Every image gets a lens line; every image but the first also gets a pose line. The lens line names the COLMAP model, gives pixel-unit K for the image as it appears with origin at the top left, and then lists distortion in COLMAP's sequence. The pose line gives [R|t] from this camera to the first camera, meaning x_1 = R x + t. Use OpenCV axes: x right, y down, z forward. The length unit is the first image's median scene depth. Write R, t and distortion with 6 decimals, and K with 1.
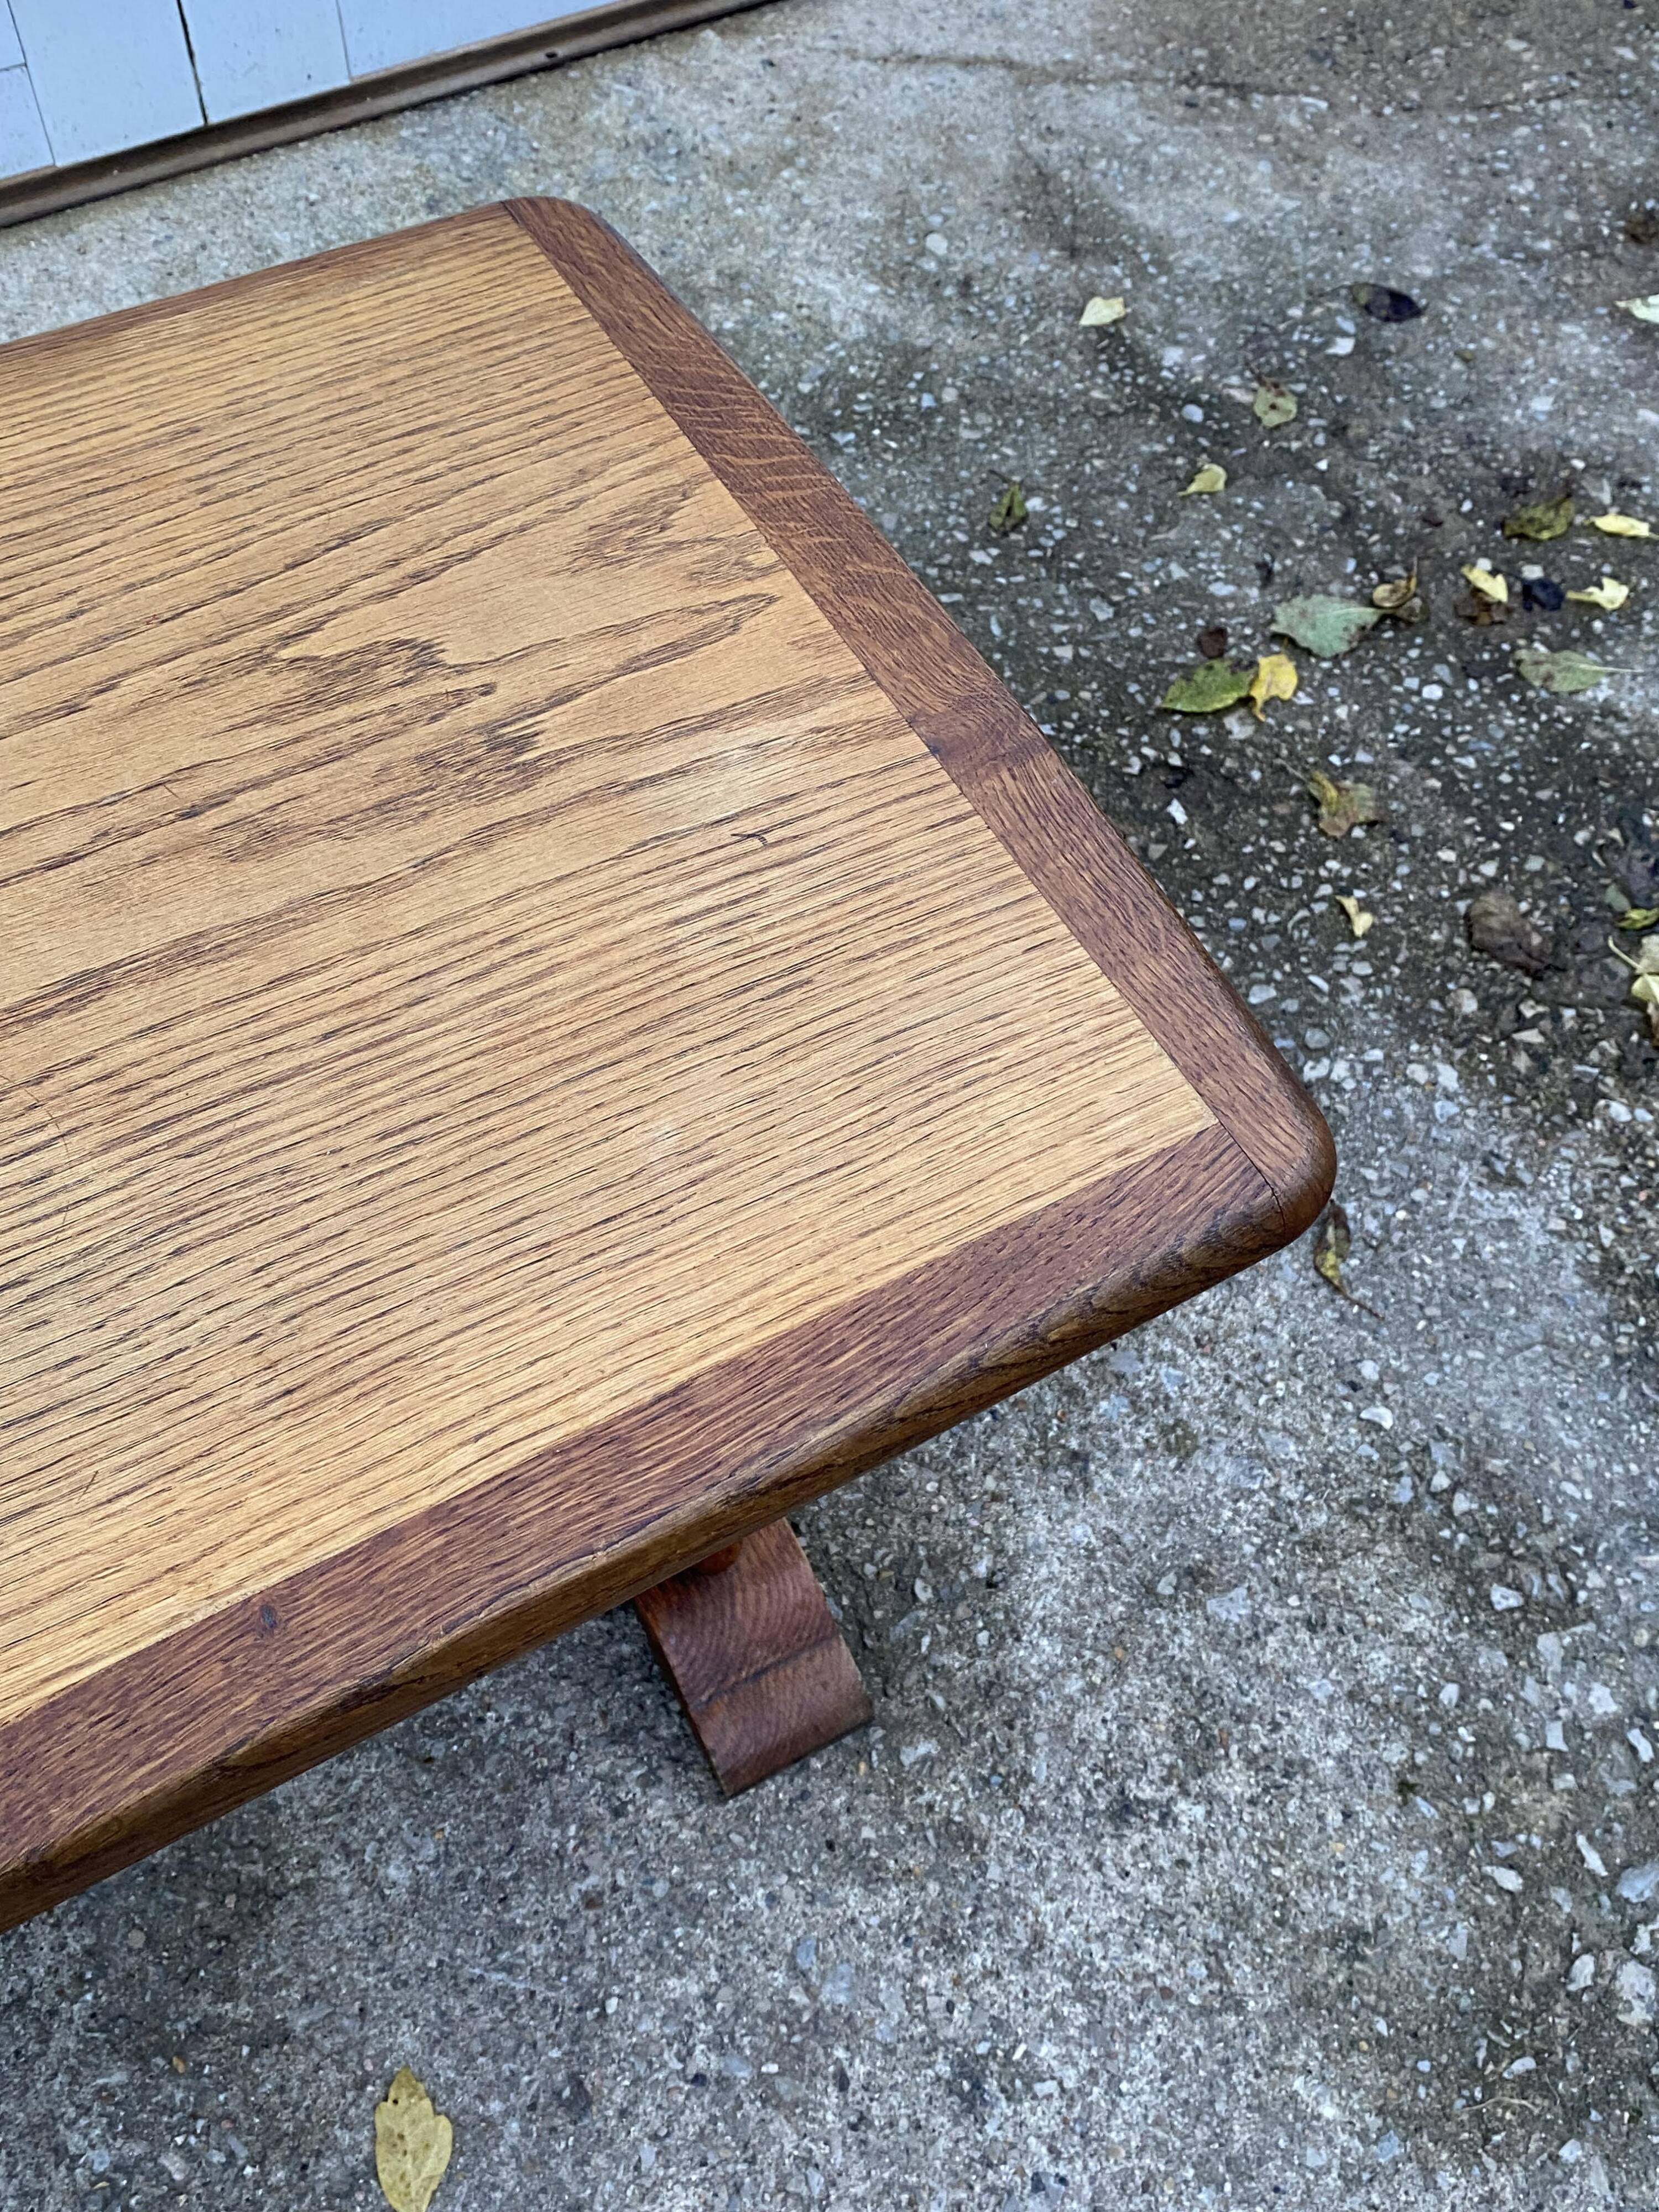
lens RADIAL K [[2130.2, 0, 832.8], [0, 2130.2, 1104.4], [0, 0, 1]] dist [0.012426, 0.000000]
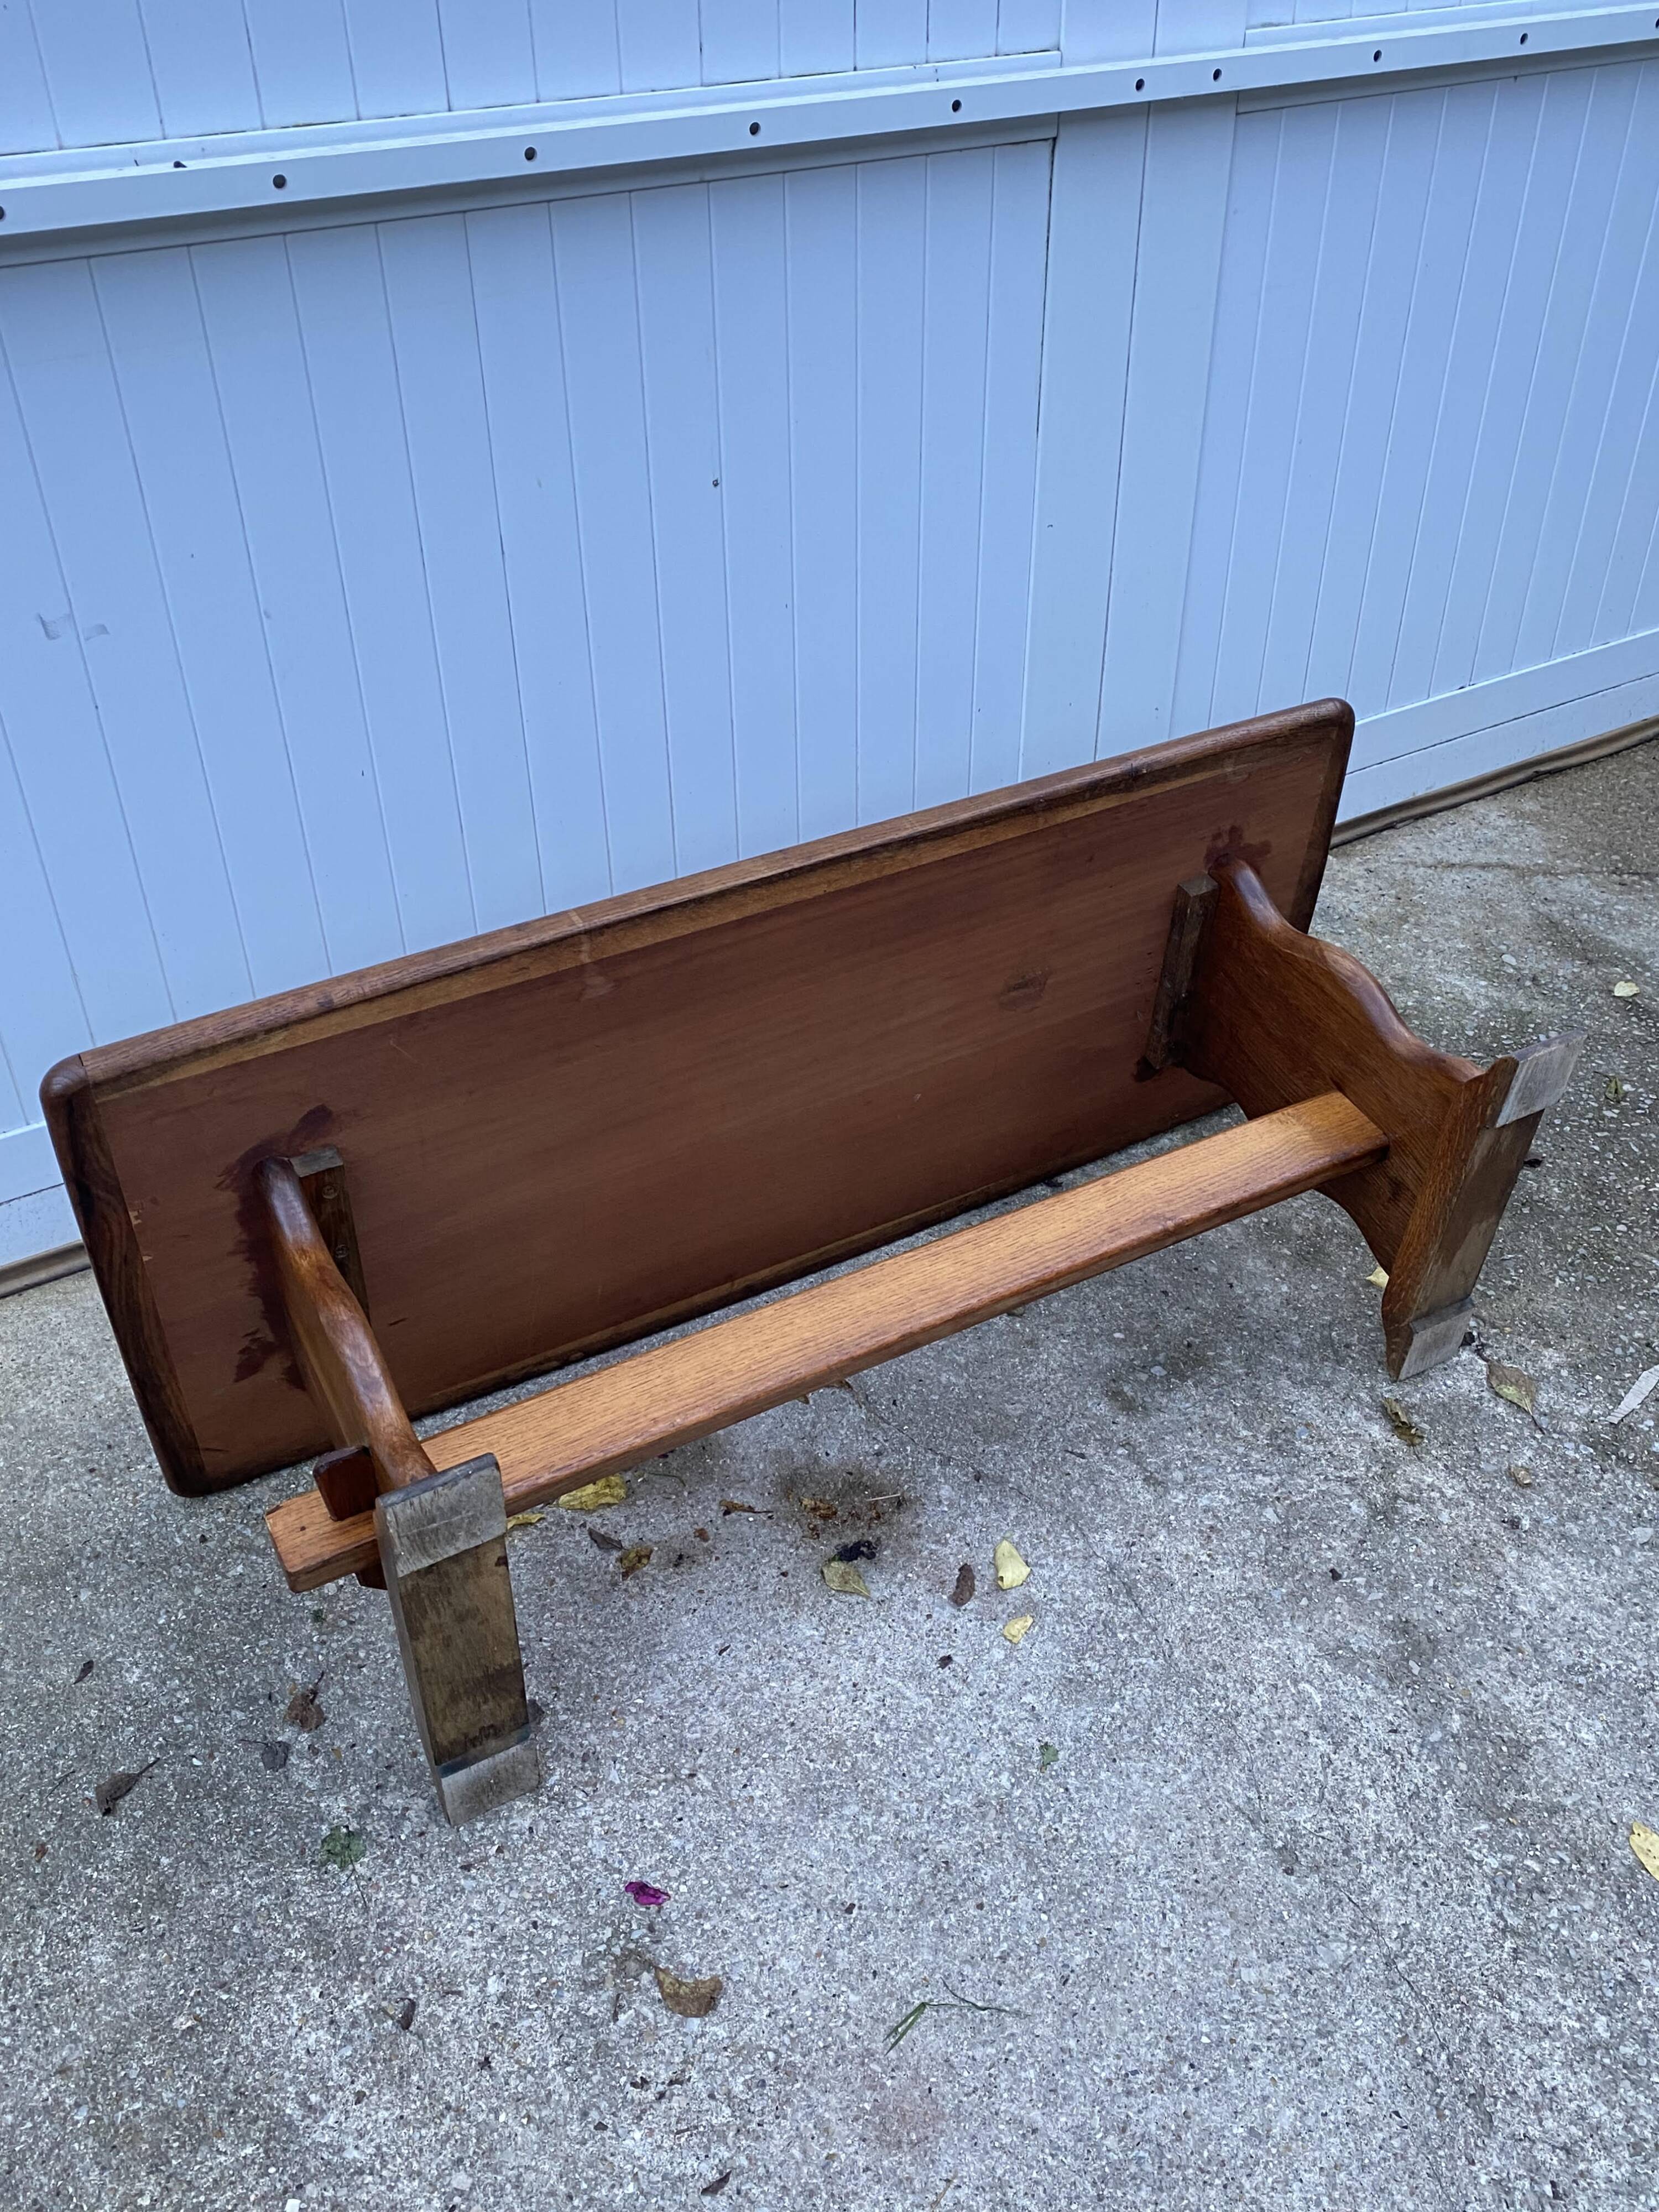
lens RADIAL K [[1925.9, 0, 854.8], [0, 1925.9, 1097.6], [0, 0, 1]] dist [0.015051, -0.022316]
pose [[0.999277, -0.030273, -0.023016, -0.763556], [0.020571, 0.939342, -0.342363, 0.387669], [0.031984, 0.341642, 0.939286, -0.766192]]
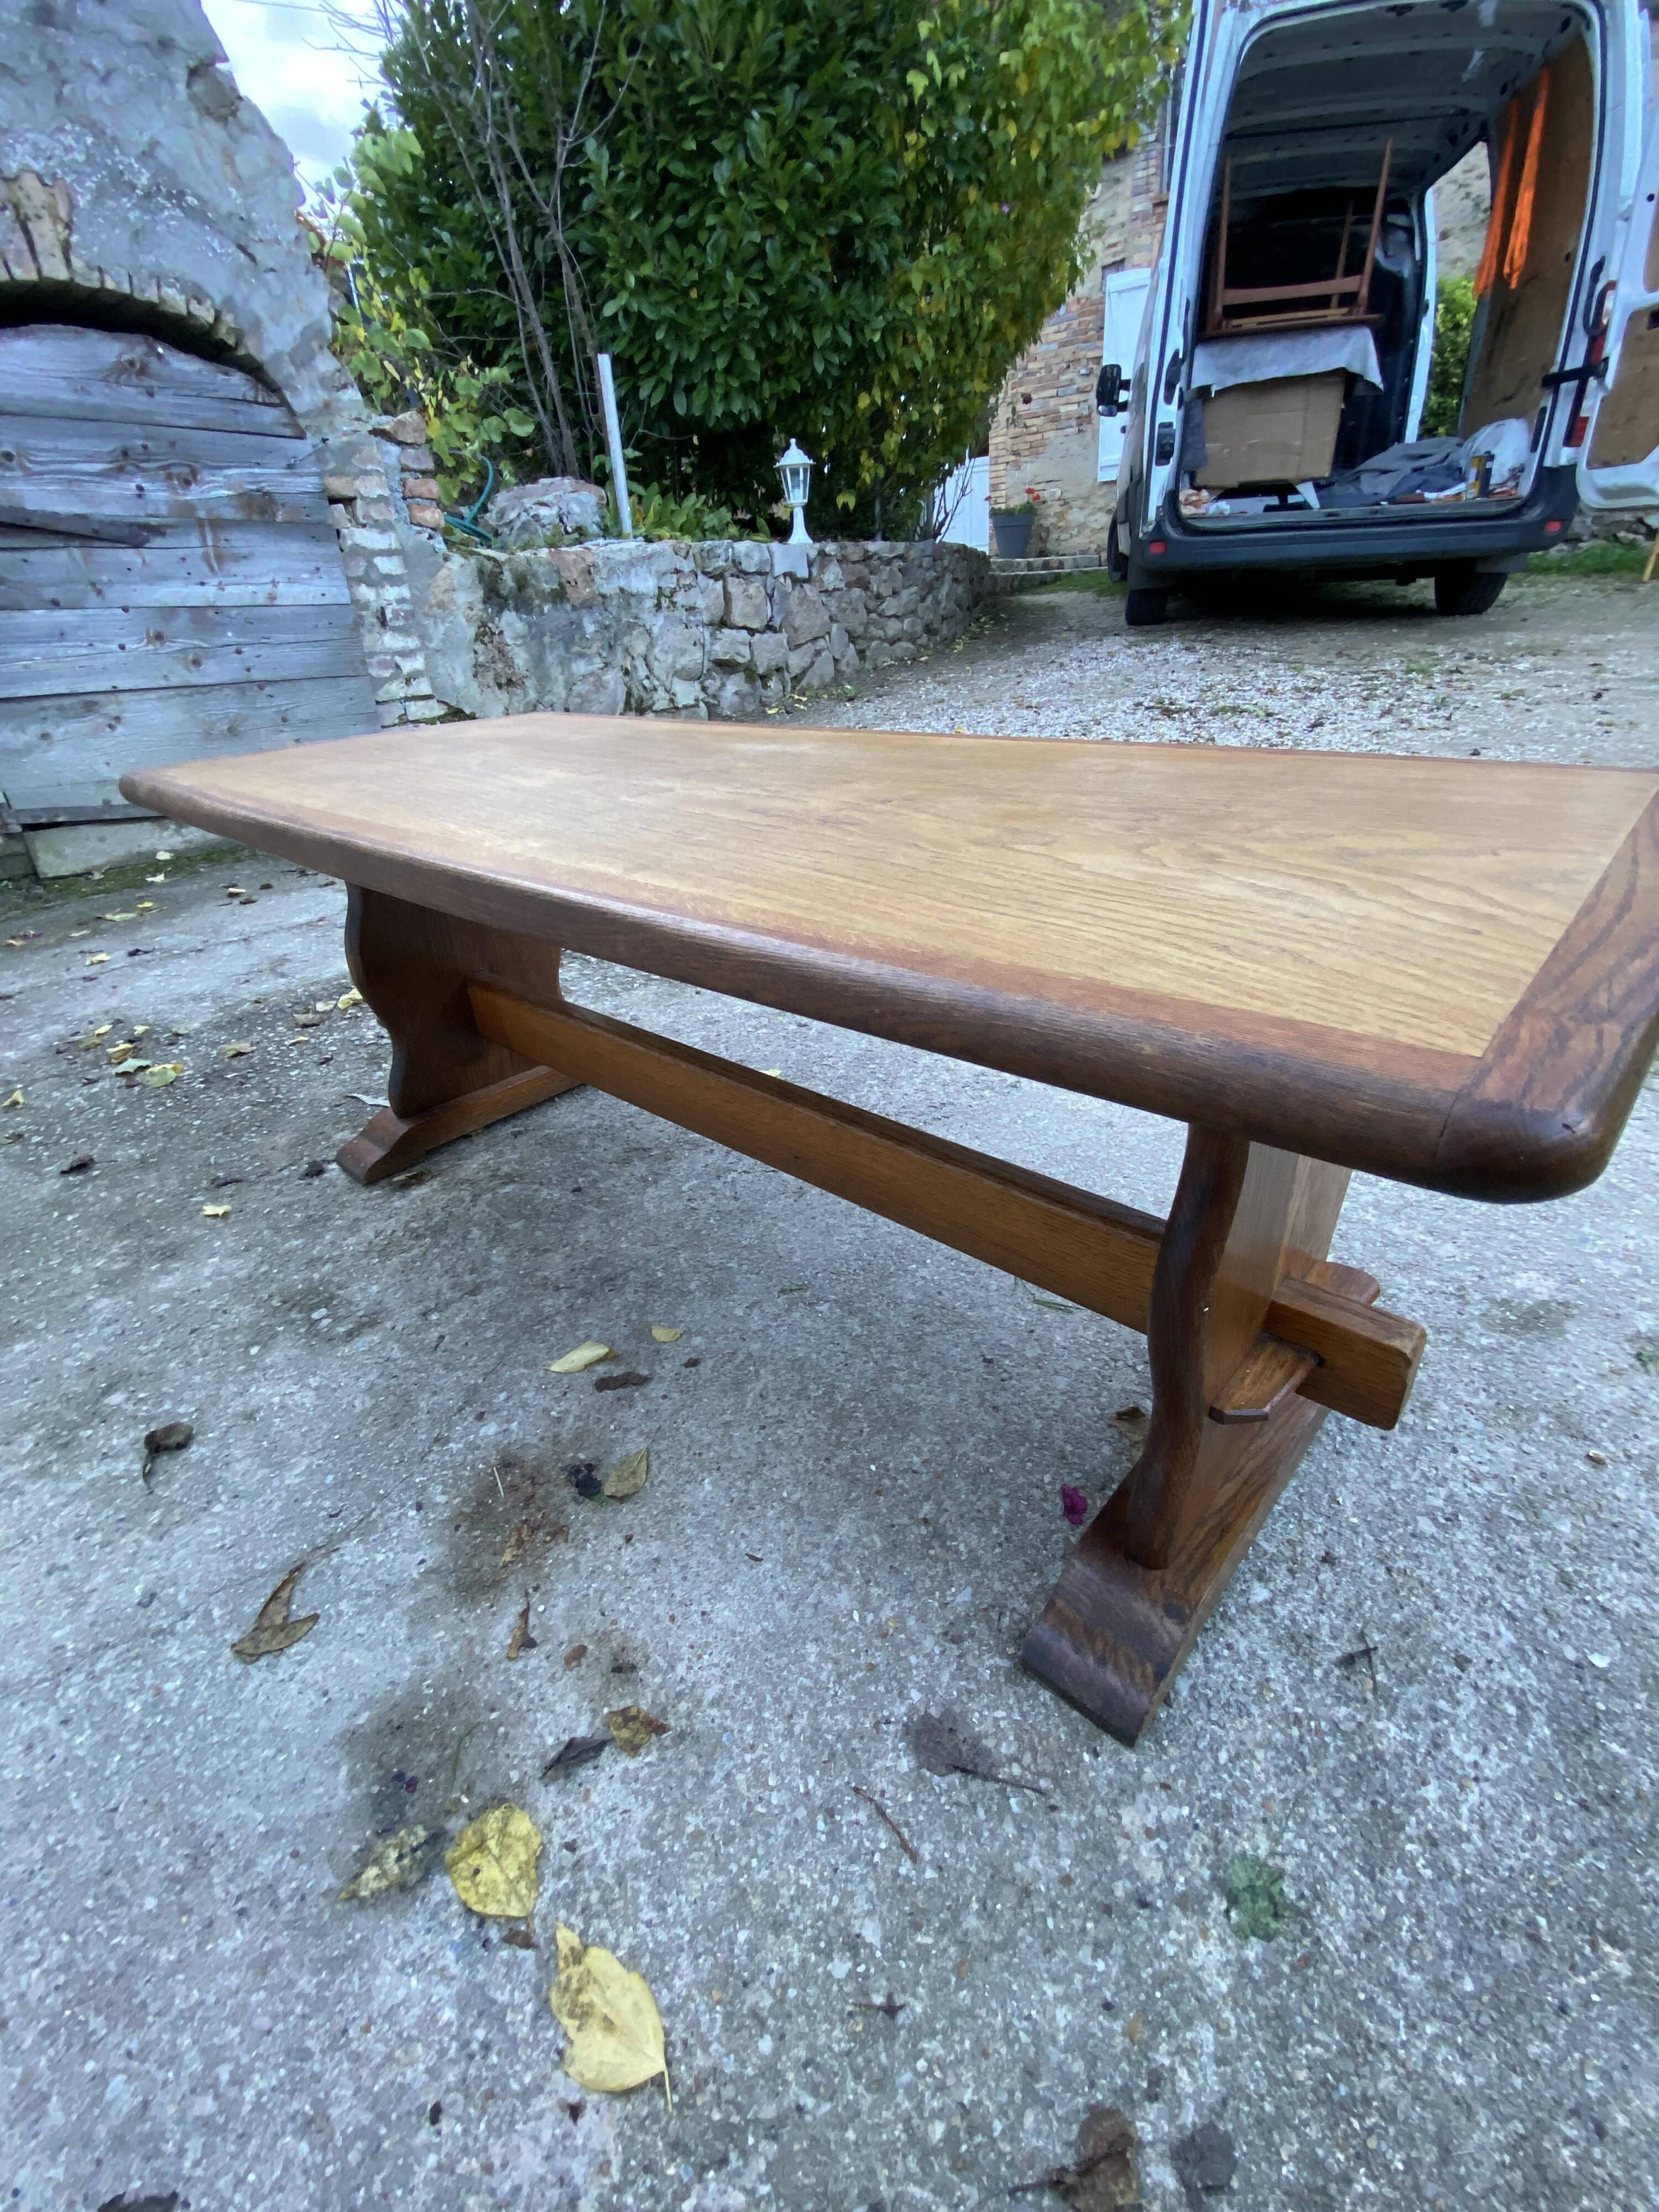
lens RADIAL K [[969.6, 0, 833.7], [0, 969.6, 1086.8], [0, 0, 1]] dist [0.014121, -0.017342]
pose [[-0.322997, -0.437484, 0.839214, -1.400683], [0.813161, 0.325383, 0.482592, -0.149105], [-0.484192, 0.838292, 0.250647, 0.518165]]
